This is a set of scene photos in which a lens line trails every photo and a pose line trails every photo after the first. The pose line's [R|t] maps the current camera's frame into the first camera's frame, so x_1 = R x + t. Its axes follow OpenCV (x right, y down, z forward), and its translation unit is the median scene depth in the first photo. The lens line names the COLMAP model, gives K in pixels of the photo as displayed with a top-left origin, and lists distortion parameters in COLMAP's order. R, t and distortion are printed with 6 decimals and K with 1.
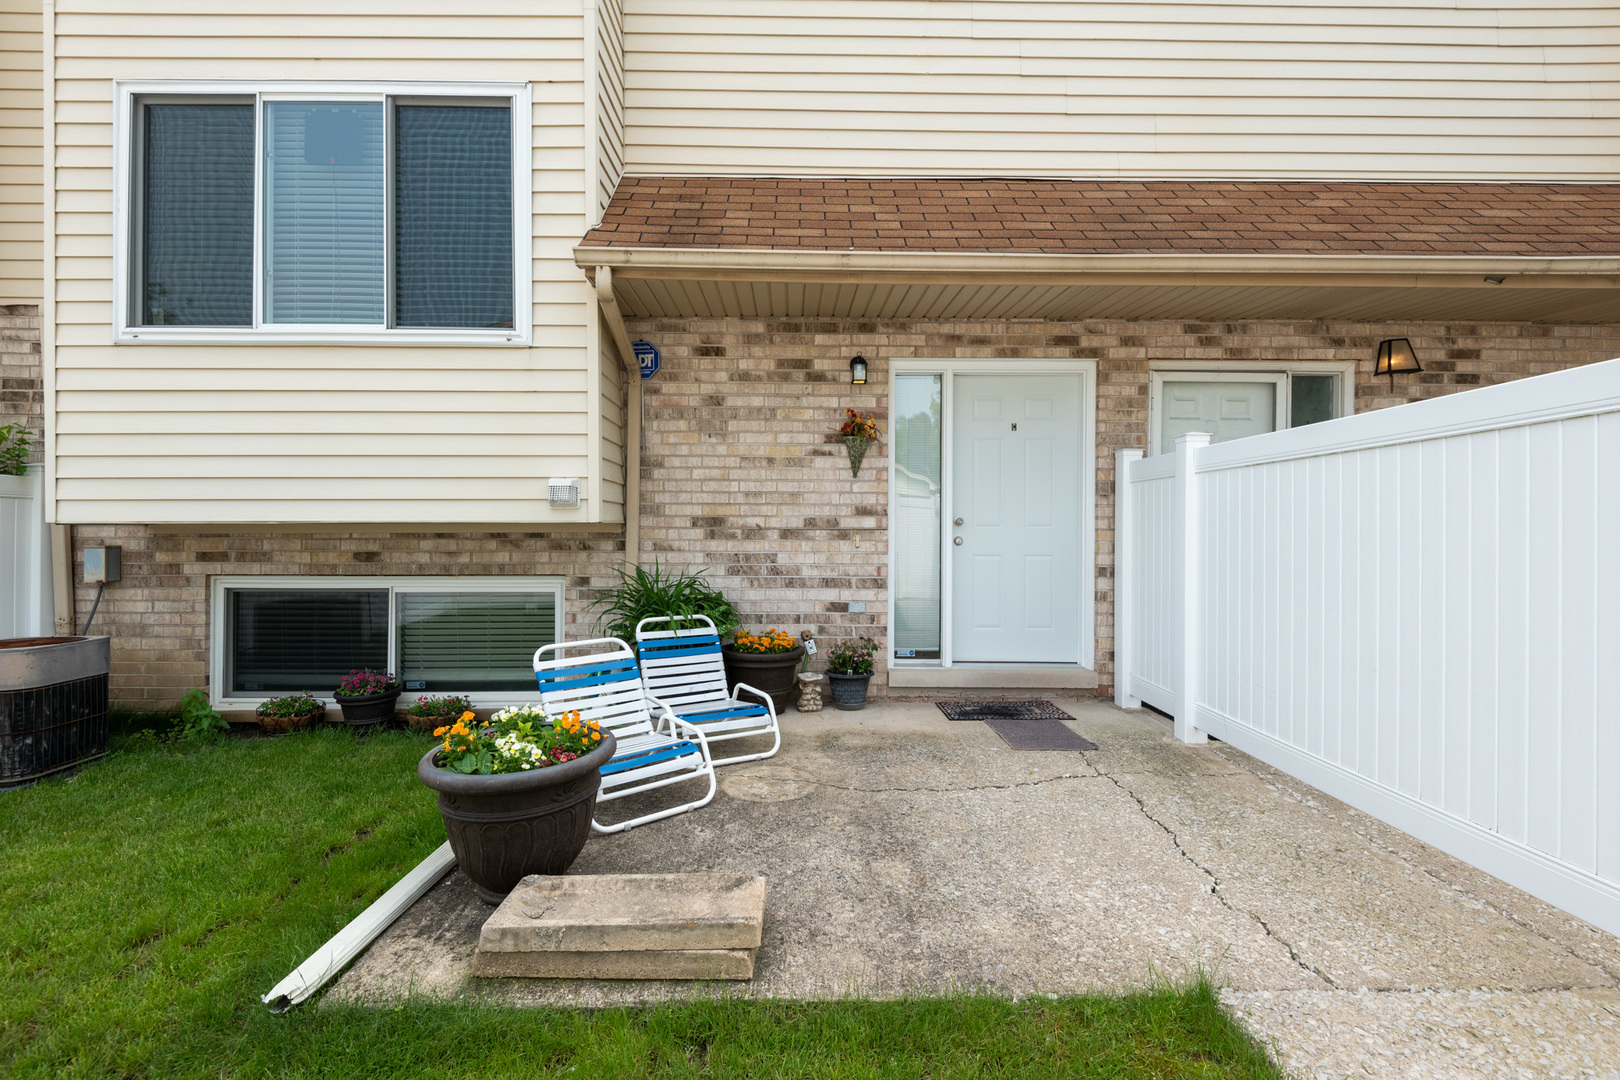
lens RADIAL K [[736.5, 0, 809.6], [0, 736.5, 529.4], [0, 0, 1]] dist [0.017663, -0.001574]
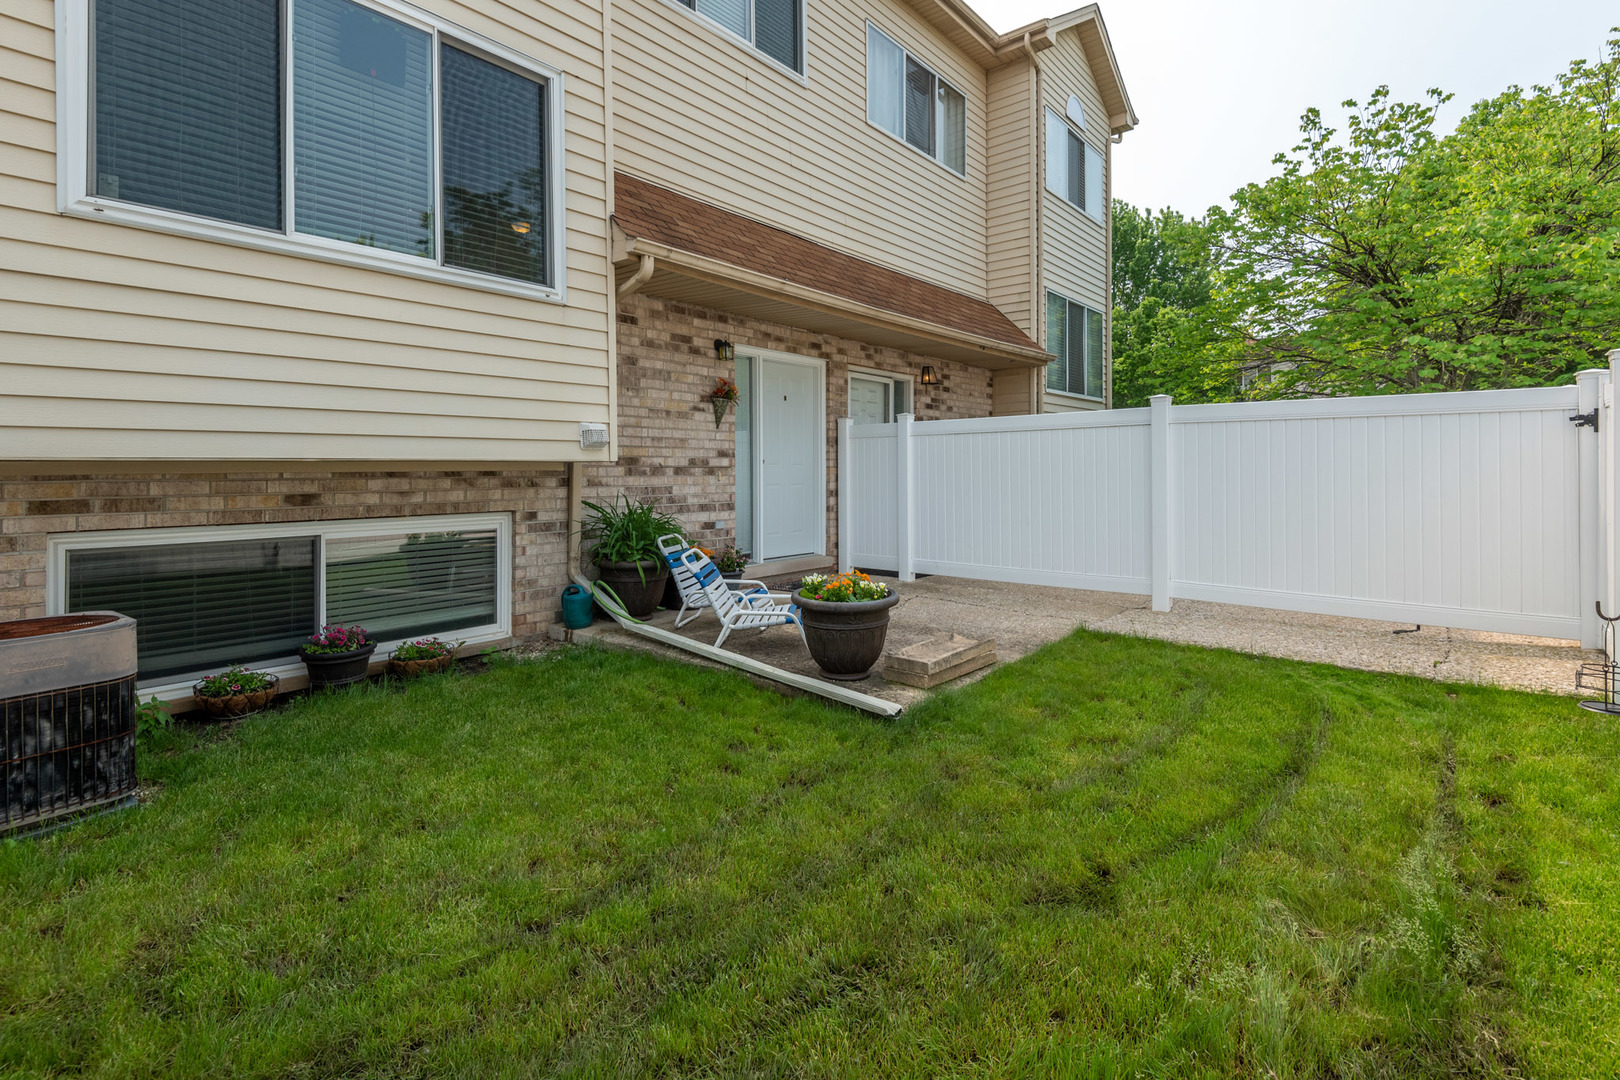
lens RADIAL K [[736.5, 0, 835.7], [0, 736.5, 472.7], [0, 0, 1]] dist [0.017663, -0.001574]
pose [[0.646910, -0.008077, 0.762523, -0.835108], [0.005324, 0.999967, 0.006075, 0.003141], [-0.762548, 0.000129, 0.646932, -0.038479]]
